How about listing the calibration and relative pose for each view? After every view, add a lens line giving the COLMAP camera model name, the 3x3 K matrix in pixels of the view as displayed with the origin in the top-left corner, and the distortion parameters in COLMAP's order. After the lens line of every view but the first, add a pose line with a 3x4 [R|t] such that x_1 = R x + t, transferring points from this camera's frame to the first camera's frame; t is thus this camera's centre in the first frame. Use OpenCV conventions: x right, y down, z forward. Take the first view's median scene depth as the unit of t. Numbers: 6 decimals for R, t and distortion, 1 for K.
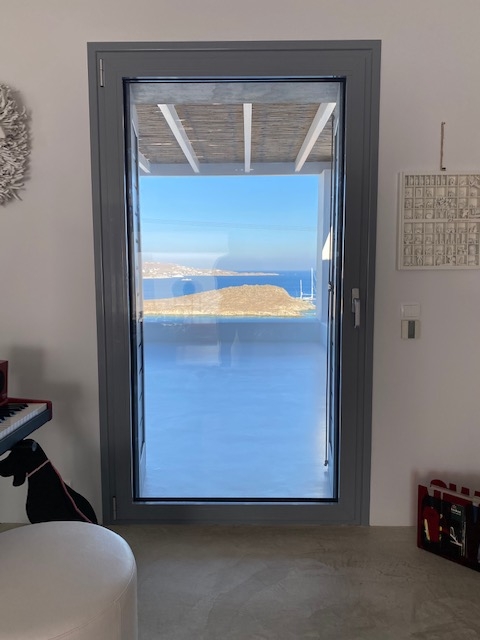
lens RADIAL K [[484.6, 0, 240.0], [0, 484.6, 320.0], [0, 0, 1]] dist [0.006168, 0.000299]
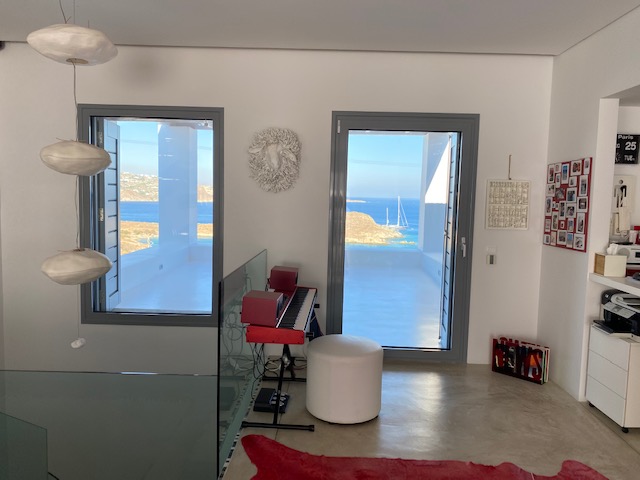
lens RADIAL K [[484.6, 0, 320.0], [0, 484.6, 240.0], [0, 0, 1]] dist [0.006168, 0.000299]
pose [[0.999524, 0.028708, -0.011298, -0.319450], [-0.028840, 0.999515, -0.011716, -0.015988], [0.010956, 0.012036, 0.999868, -0.966017]]
